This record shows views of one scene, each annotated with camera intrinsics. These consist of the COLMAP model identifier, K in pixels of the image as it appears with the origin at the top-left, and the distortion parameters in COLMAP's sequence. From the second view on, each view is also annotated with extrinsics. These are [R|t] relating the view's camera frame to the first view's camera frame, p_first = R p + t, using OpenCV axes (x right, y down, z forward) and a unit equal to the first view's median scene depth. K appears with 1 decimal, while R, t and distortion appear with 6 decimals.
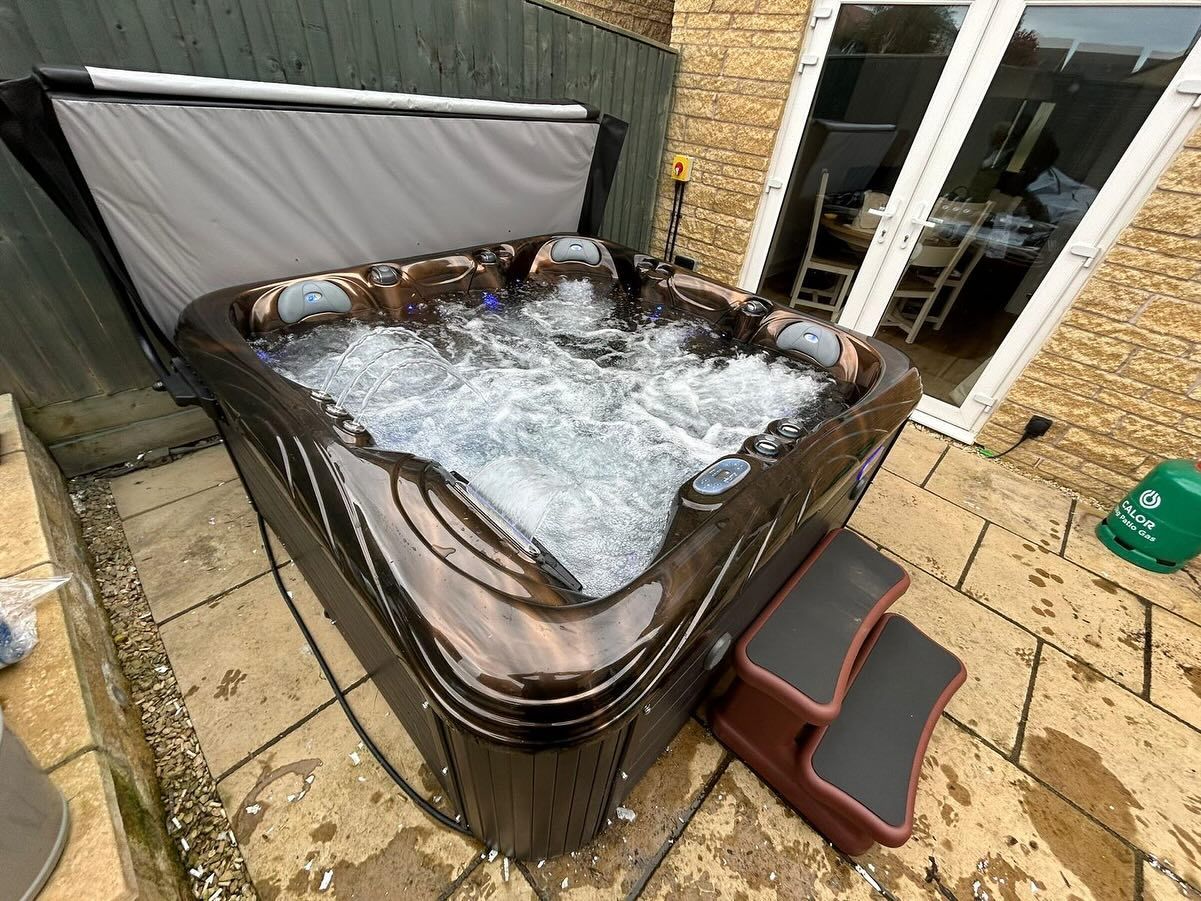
lens RADIAL K [[482.7, 0, 592.4], [0, 482.7, 453.4], [0, 0, 1]] dist [0.003848, -0.001763]
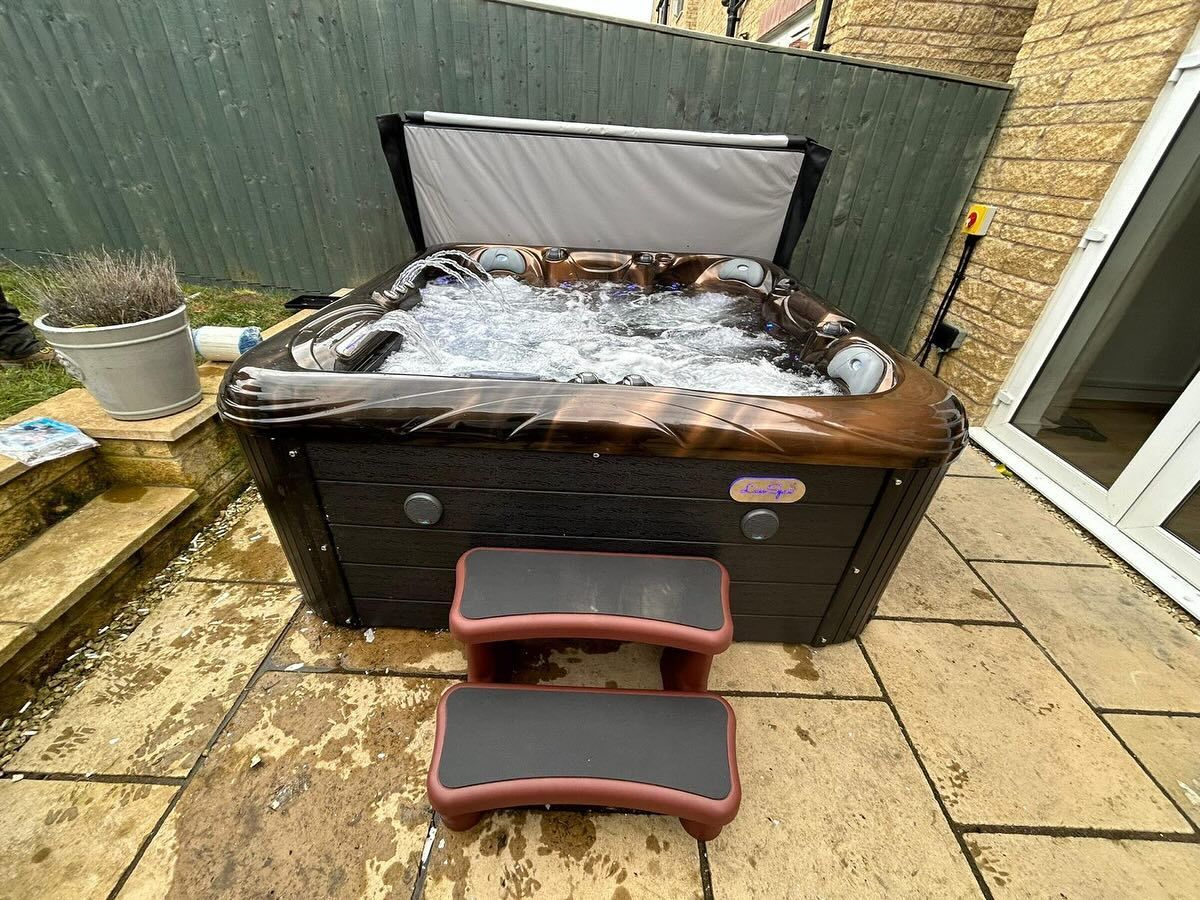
lens RADIAL K [[482.3, 0, 590.3], [0, 482.3, 452.9], [0, 0, 1]] dist [0.003848, -0.001763]
pose [[0.685736, 0.340917, -0.643073, 0.471101], [-0.438136, 0.898860, 0.009316, 0.045409], [0.581208, 0.275365, 0.765749, 0.131485]]
